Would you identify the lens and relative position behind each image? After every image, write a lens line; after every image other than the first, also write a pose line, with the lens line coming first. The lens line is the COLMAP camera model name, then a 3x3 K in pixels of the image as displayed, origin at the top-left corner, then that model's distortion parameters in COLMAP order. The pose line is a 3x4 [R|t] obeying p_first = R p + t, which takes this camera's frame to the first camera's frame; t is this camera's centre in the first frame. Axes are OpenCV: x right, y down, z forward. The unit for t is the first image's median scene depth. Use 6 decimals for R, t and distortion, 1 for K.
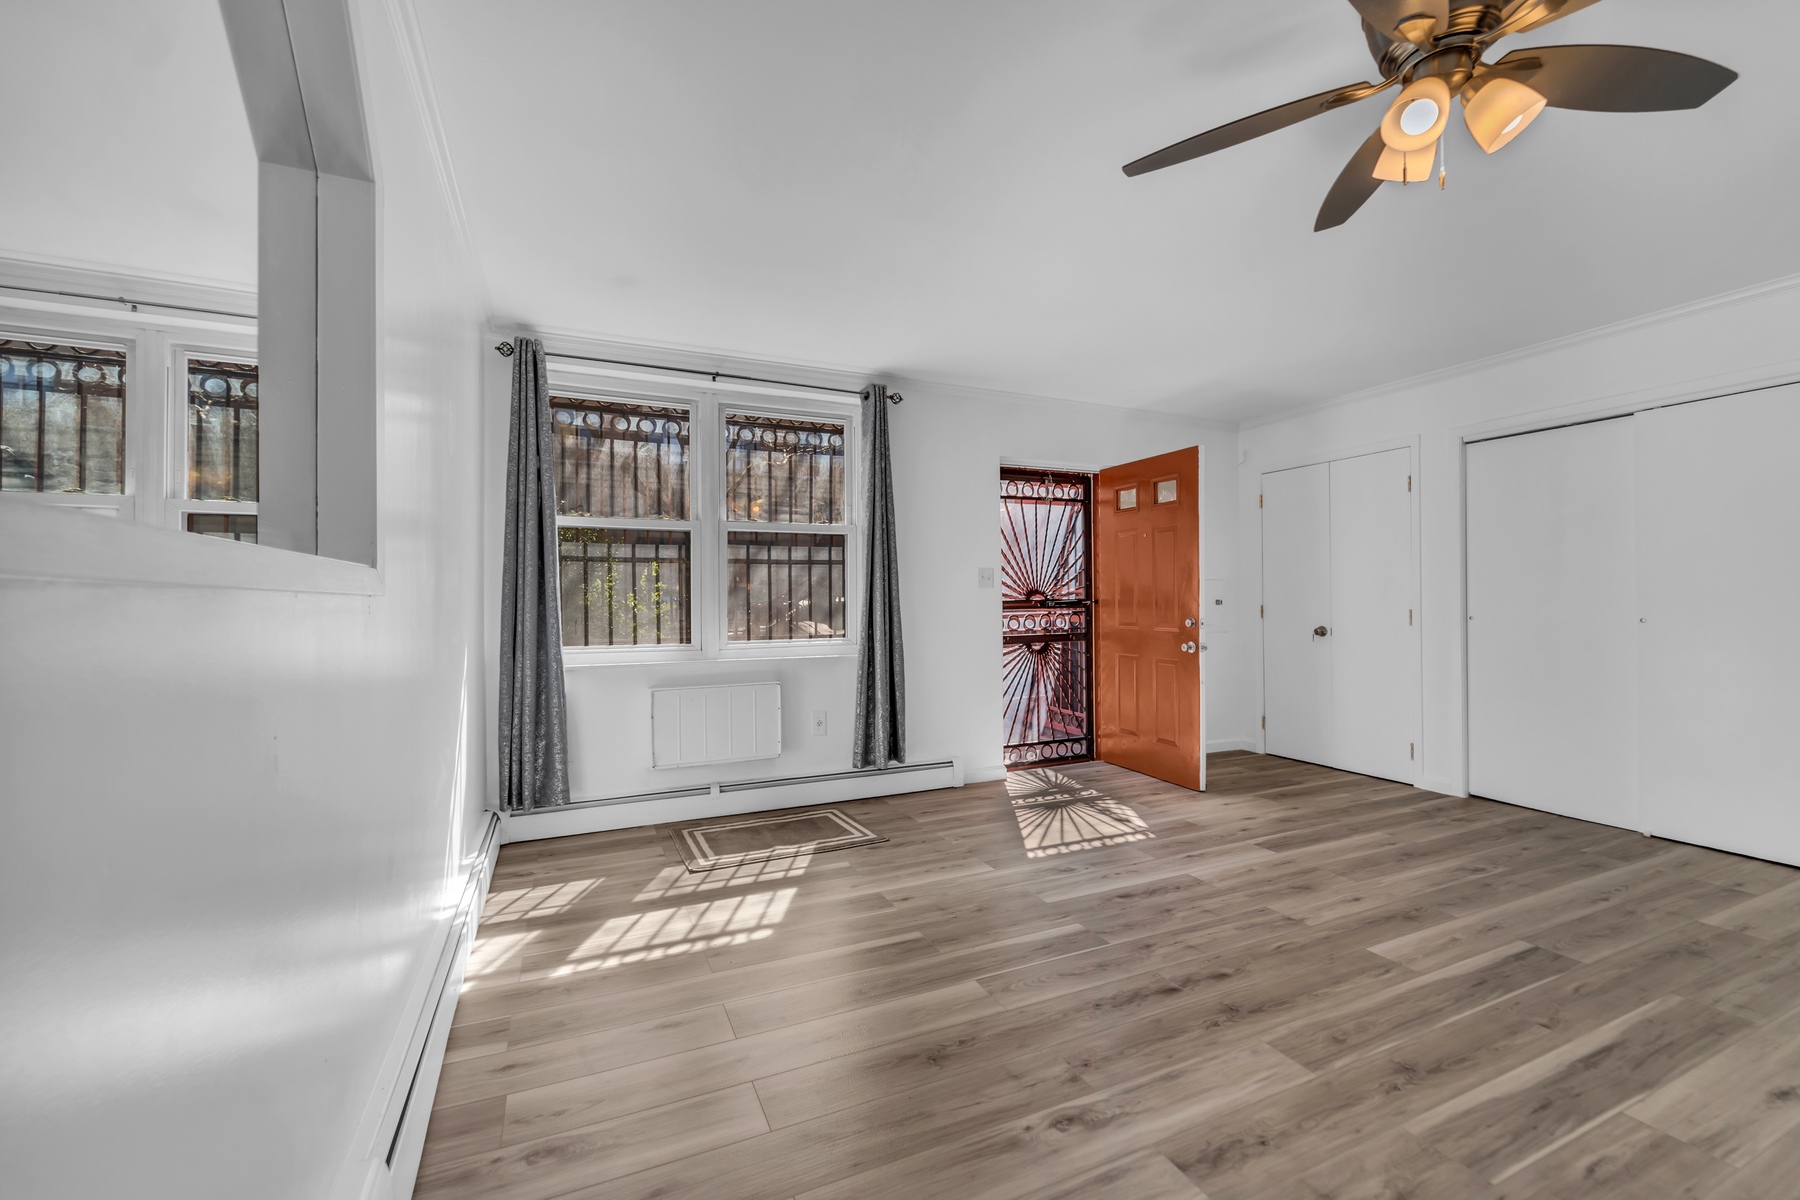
lens RADIAL K [[736.6, 0, 906.6], [0, 736.6, 598.6], [0, 0, 1]] dist [0.002029, 0.000145]
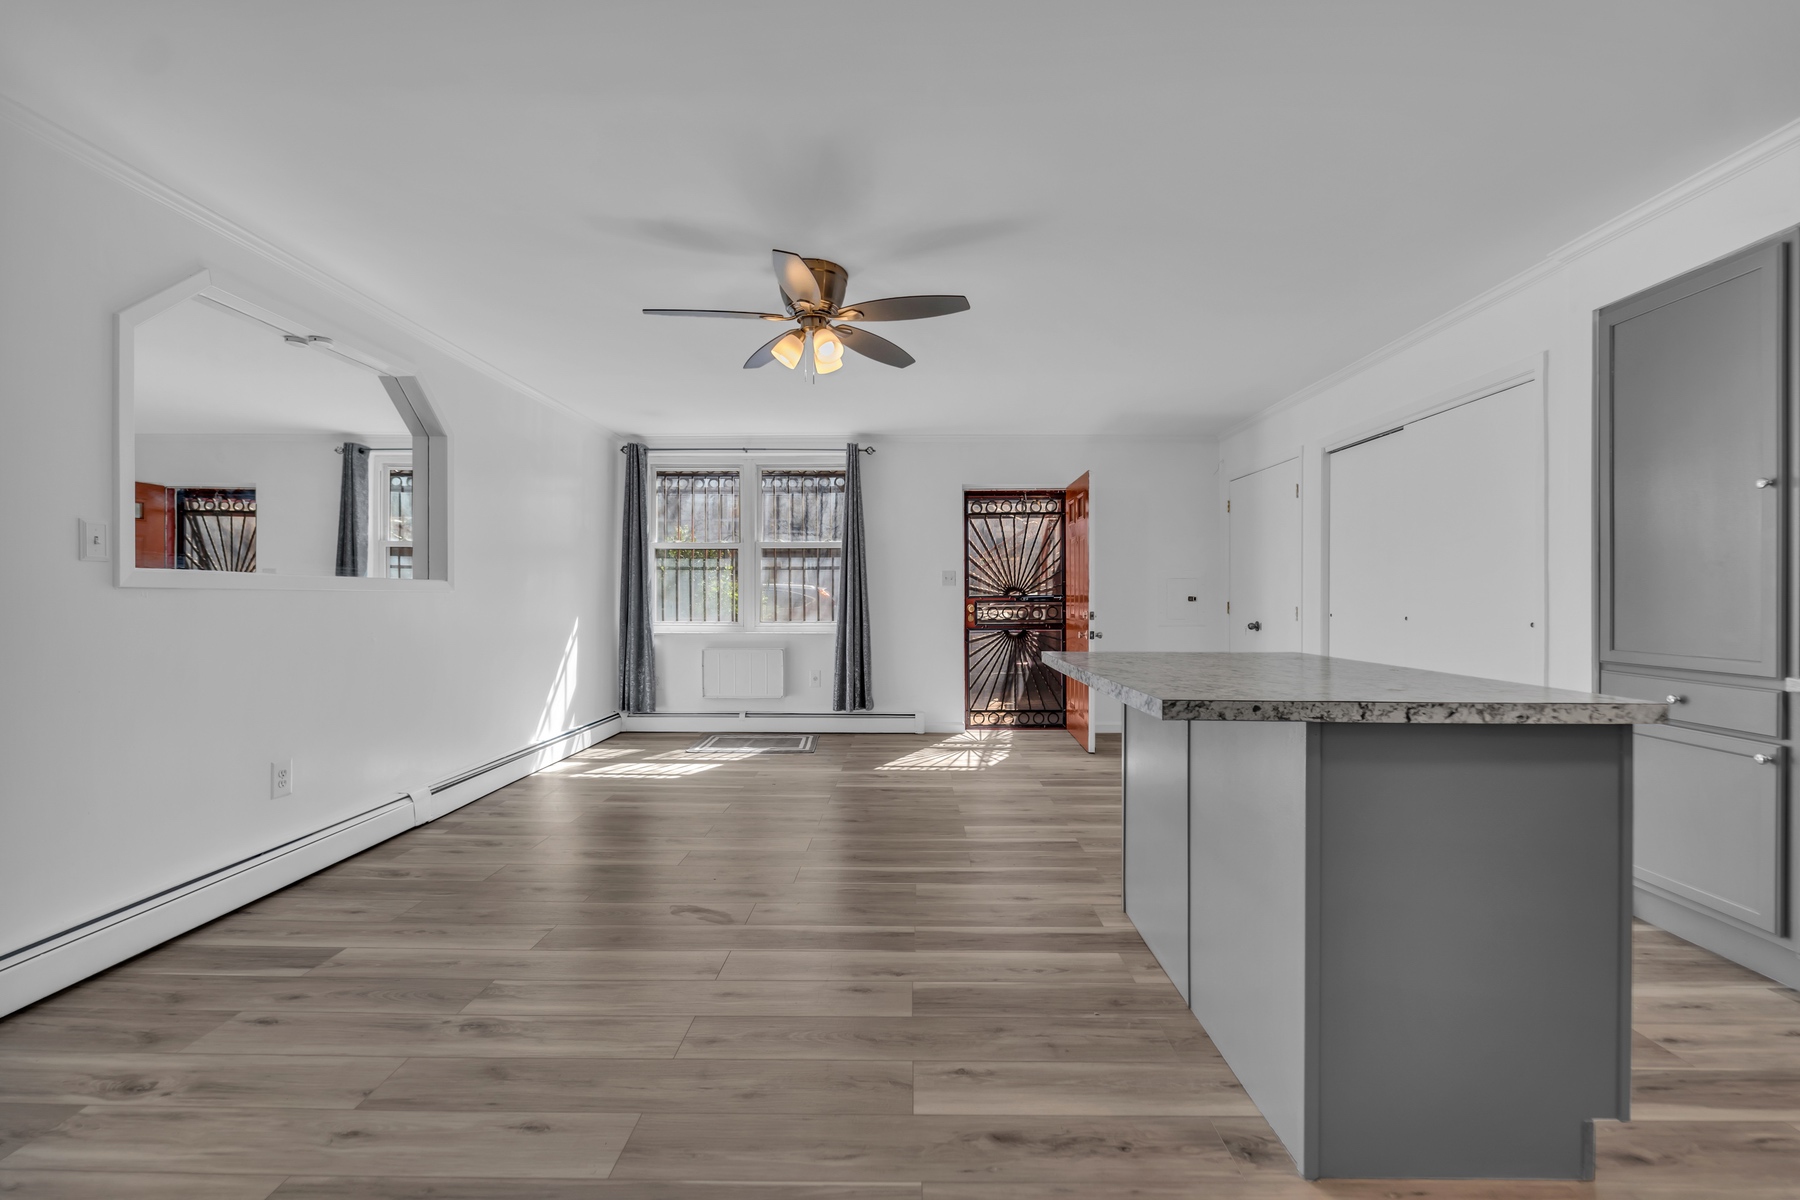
lens RADIAL K [[736.6, 0, 906.6], [0, 736.6, 598.6], [0, 0, 1]] dist [0.002029, 0.000145]
pose [[0.903341, 0.008924, -0.428831, 0.650747], [-0.005244, 0.999939, 0.009763, -0.004633], [0.428891, -0.006571, 0.903332, -0.234680]]
